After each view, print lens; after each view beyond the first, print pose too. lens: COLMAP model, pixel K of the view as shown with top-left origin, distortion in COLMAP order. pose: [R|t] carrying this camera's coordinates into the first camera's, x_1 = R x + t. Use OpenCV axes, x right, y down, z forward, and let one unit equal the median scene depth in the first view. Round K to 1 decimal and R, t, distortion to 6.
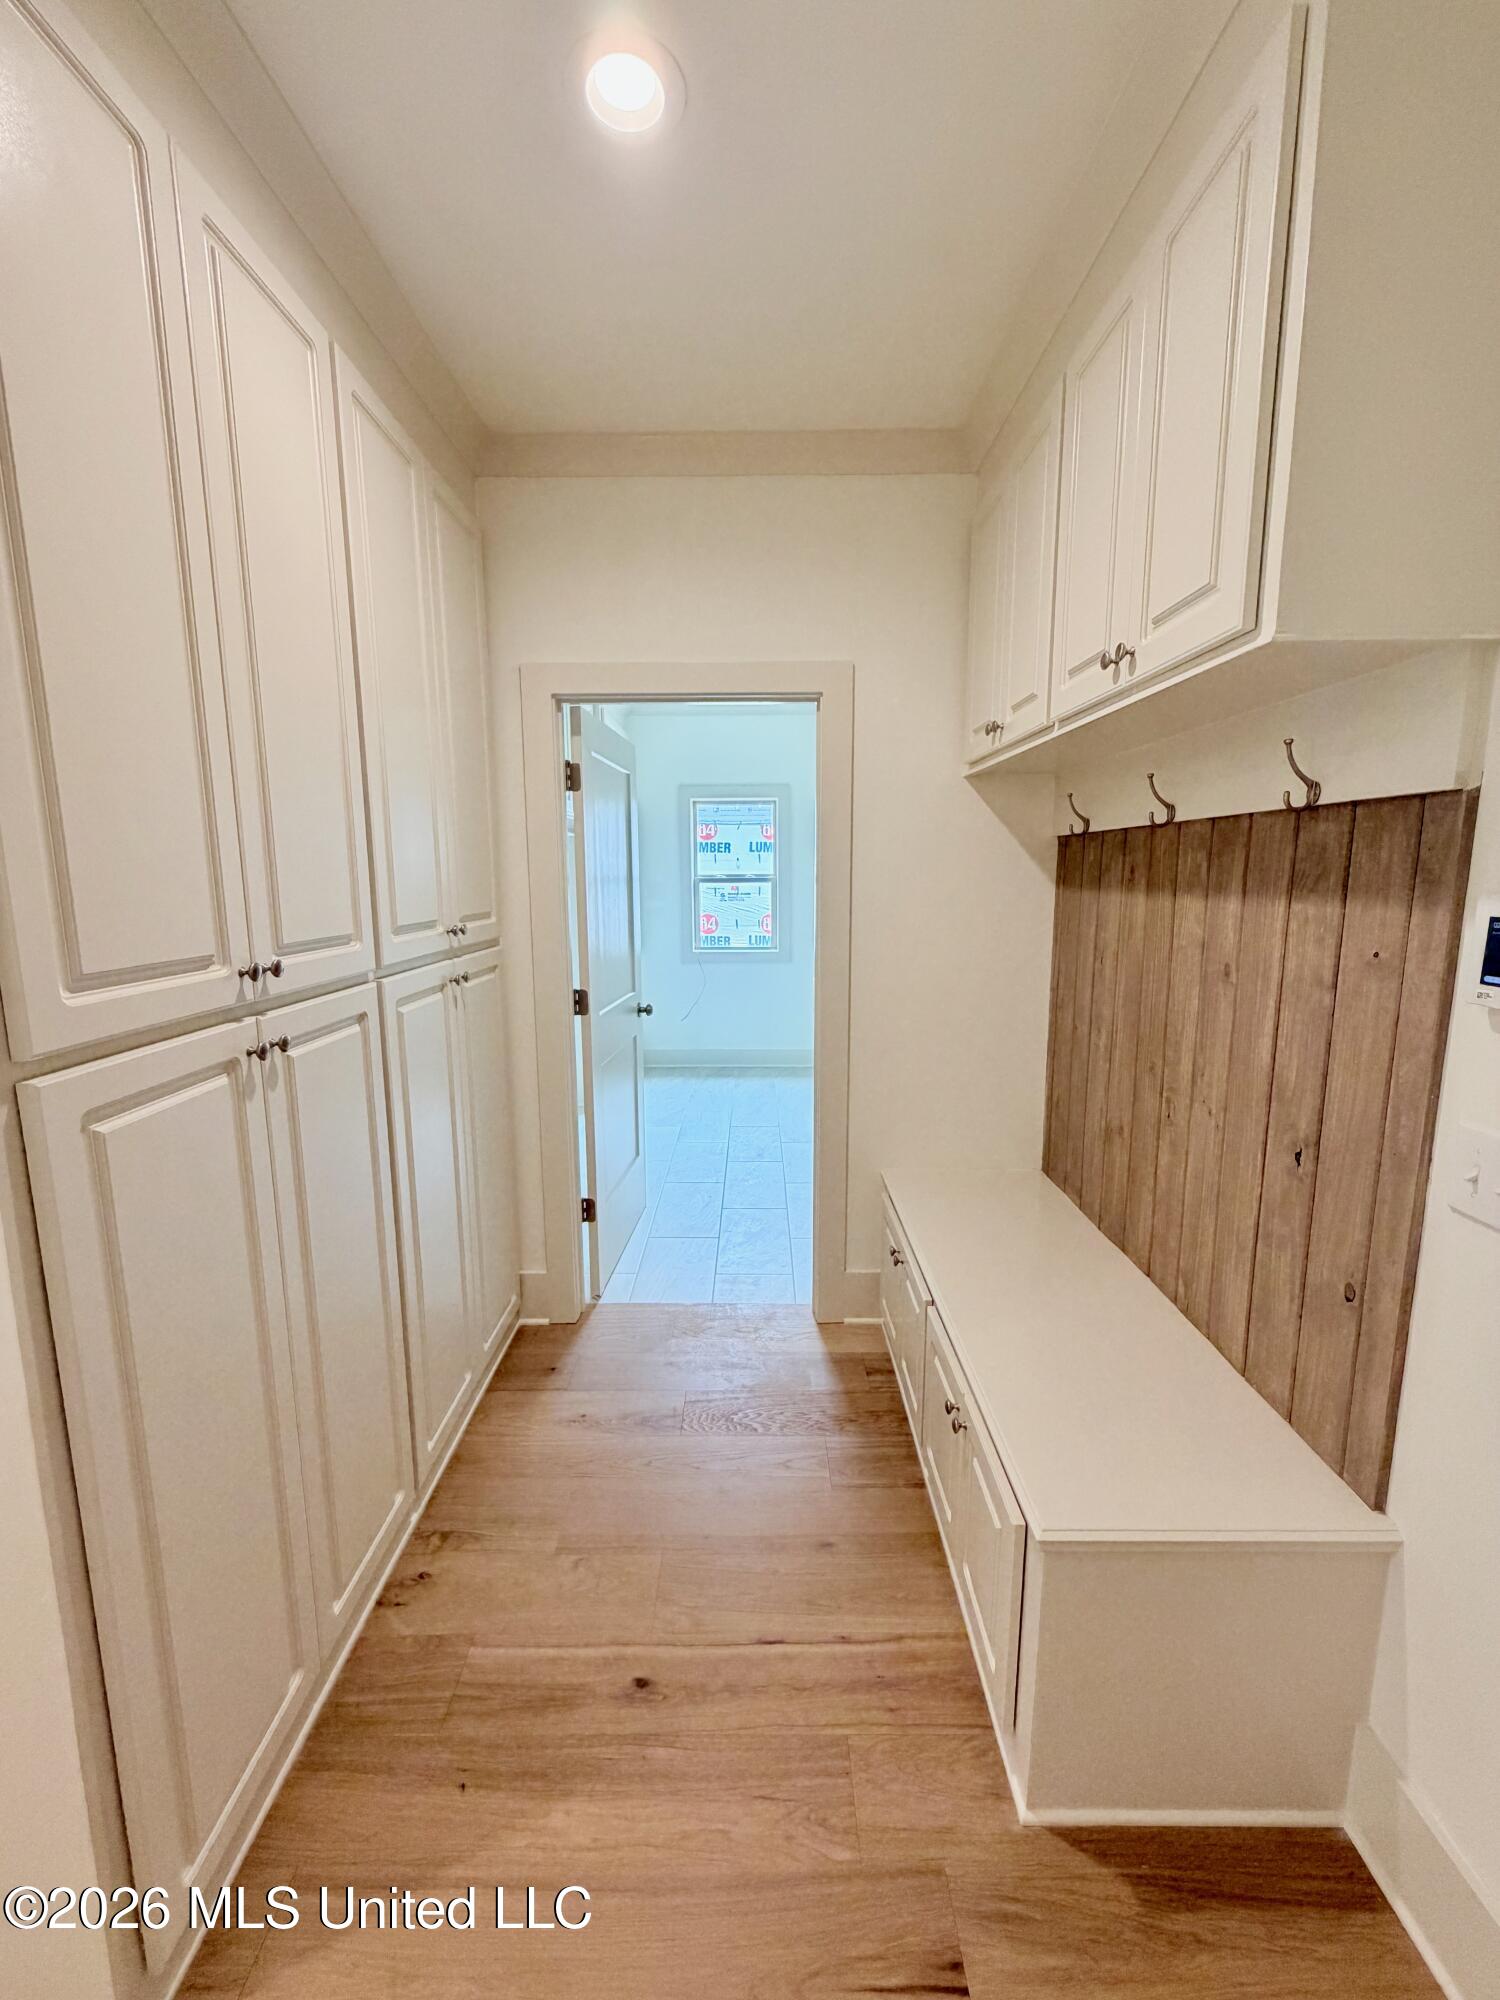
lens RADIAL K [[796.9, 0, 752.8], [0, 796.9, 990.6], [0, 0, 1]] dist [0.000905, -0.000164]
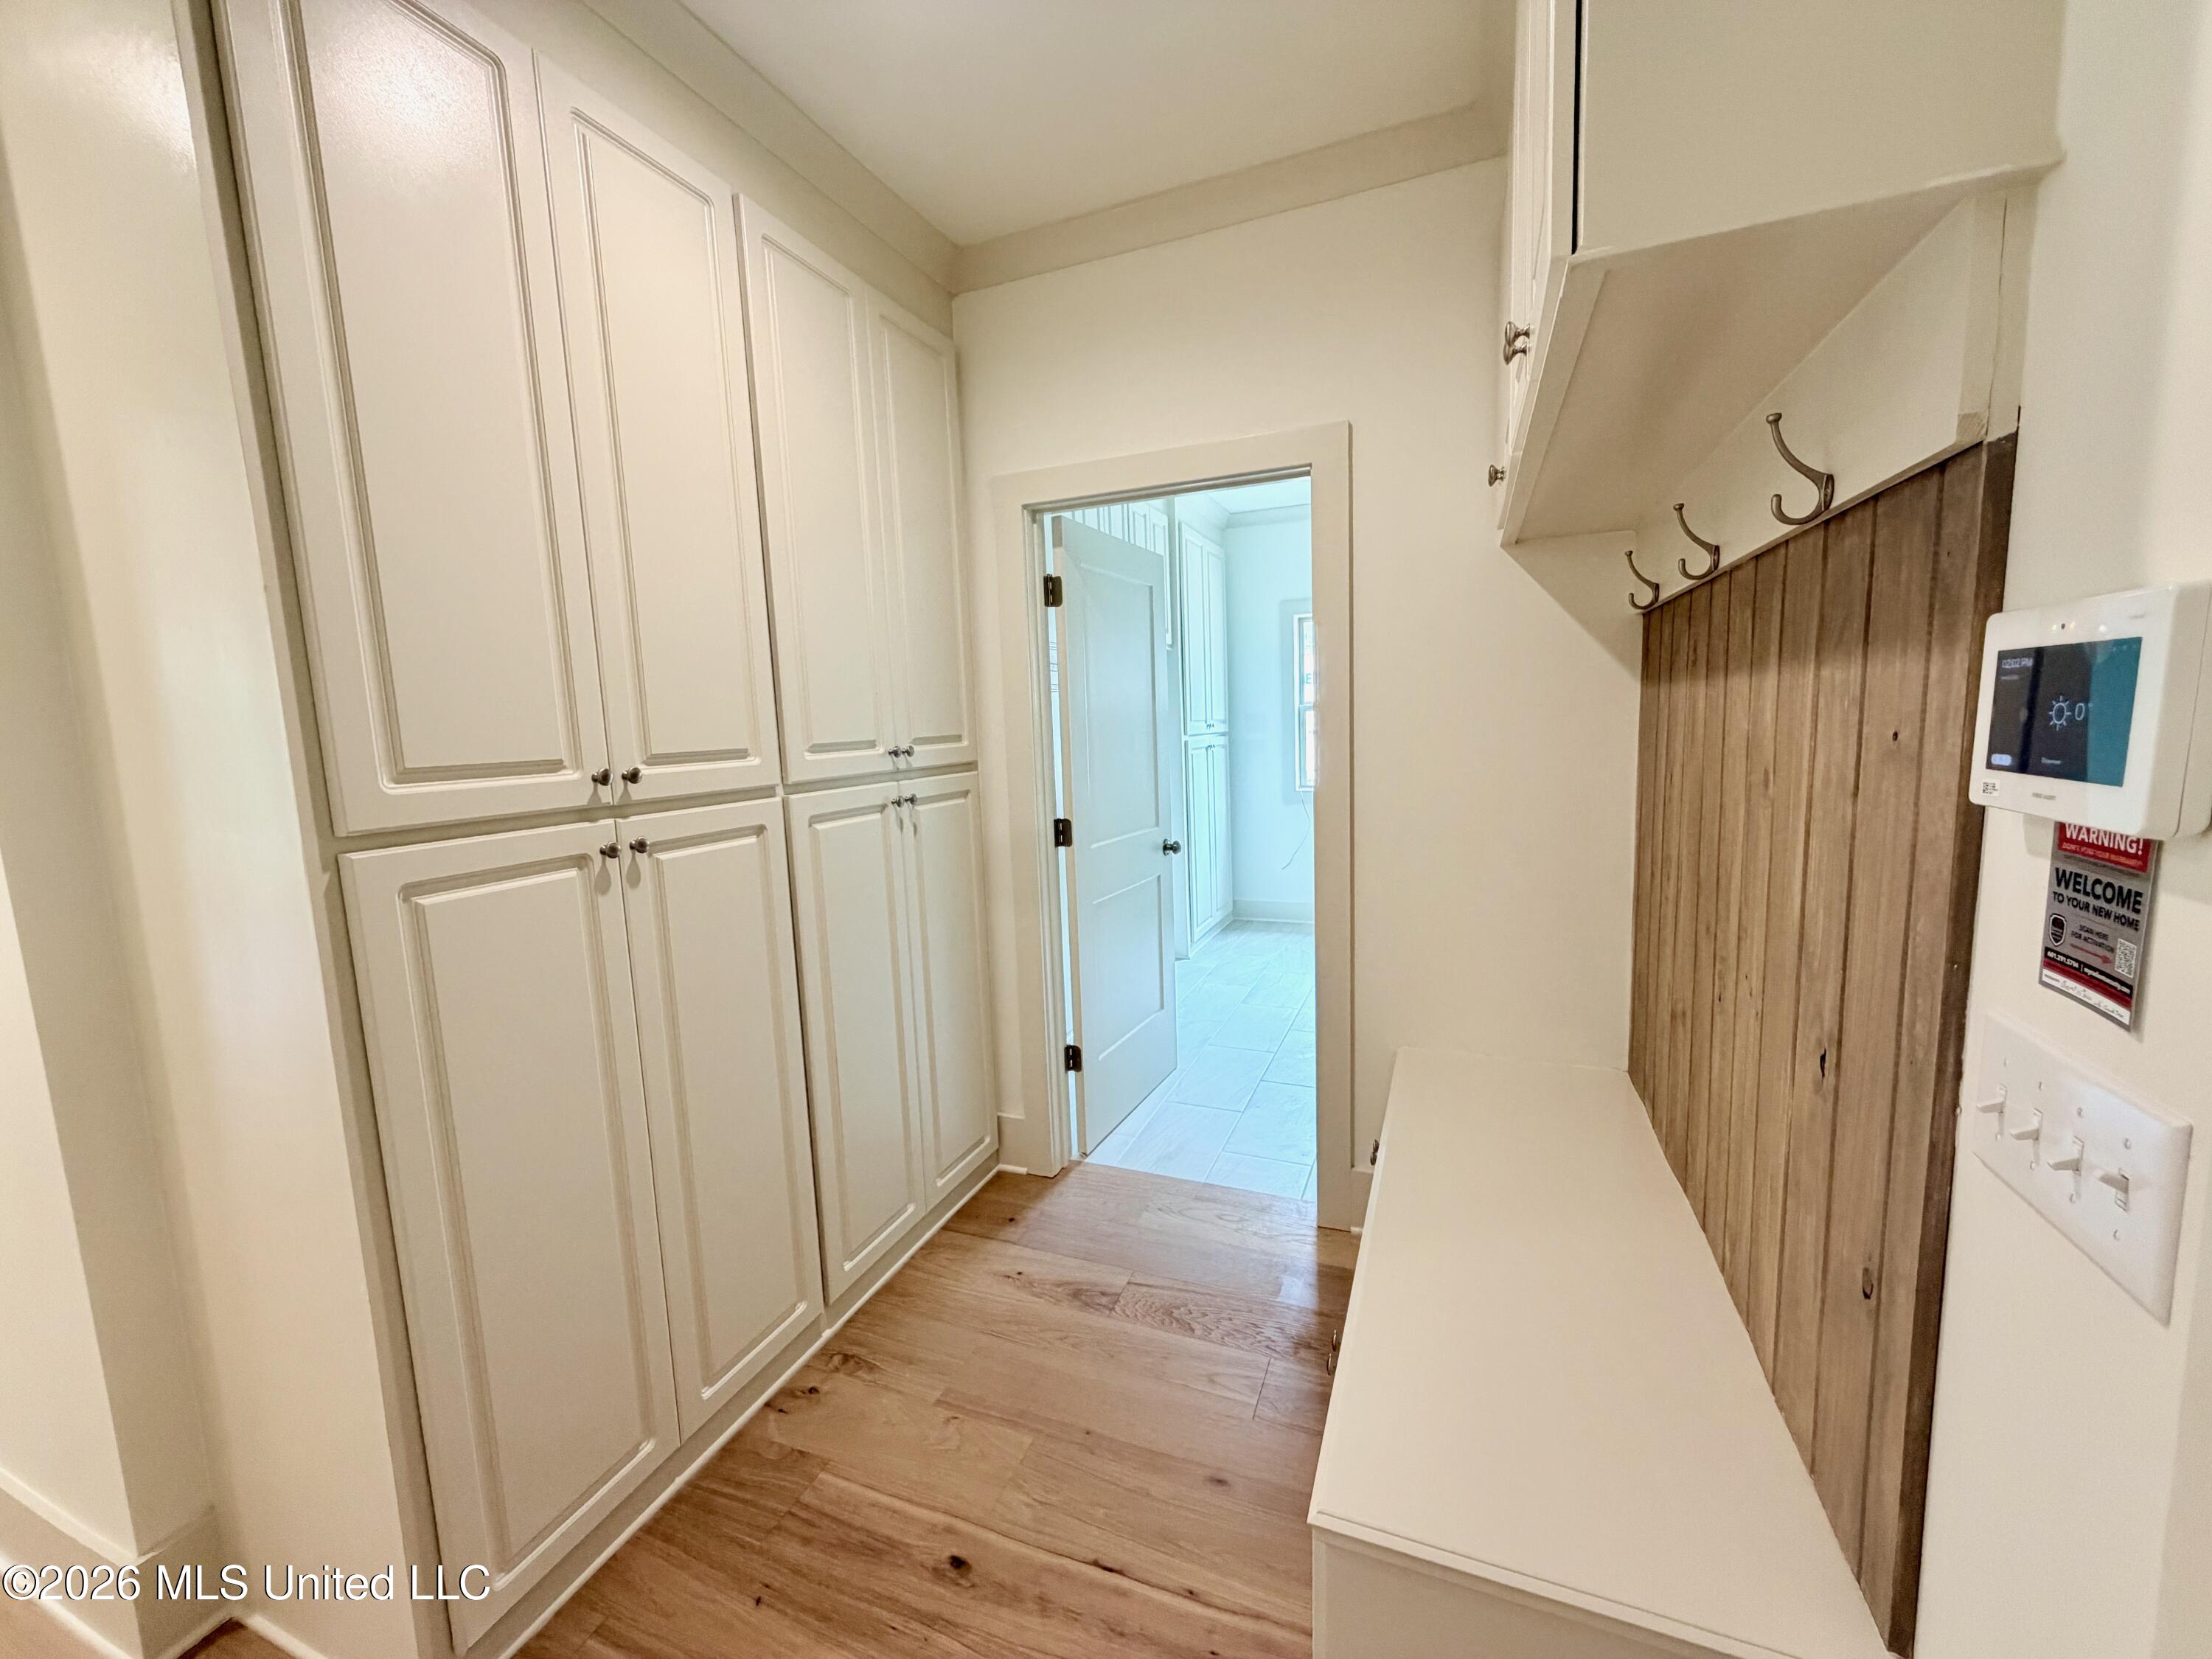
lens RADIAL K [[881.4, 0, 1104.4], [0, 881.4, 826.3], [0, 0, 1]] dist [0.000905, -0.000164]
pose [[0.925976, 0.014218, -0.377315, 0.346425], [-0.021260, 0.999669, -0.014507, 0.034966], [0.376984, 0.021455, 0.925971, 0.101737]]
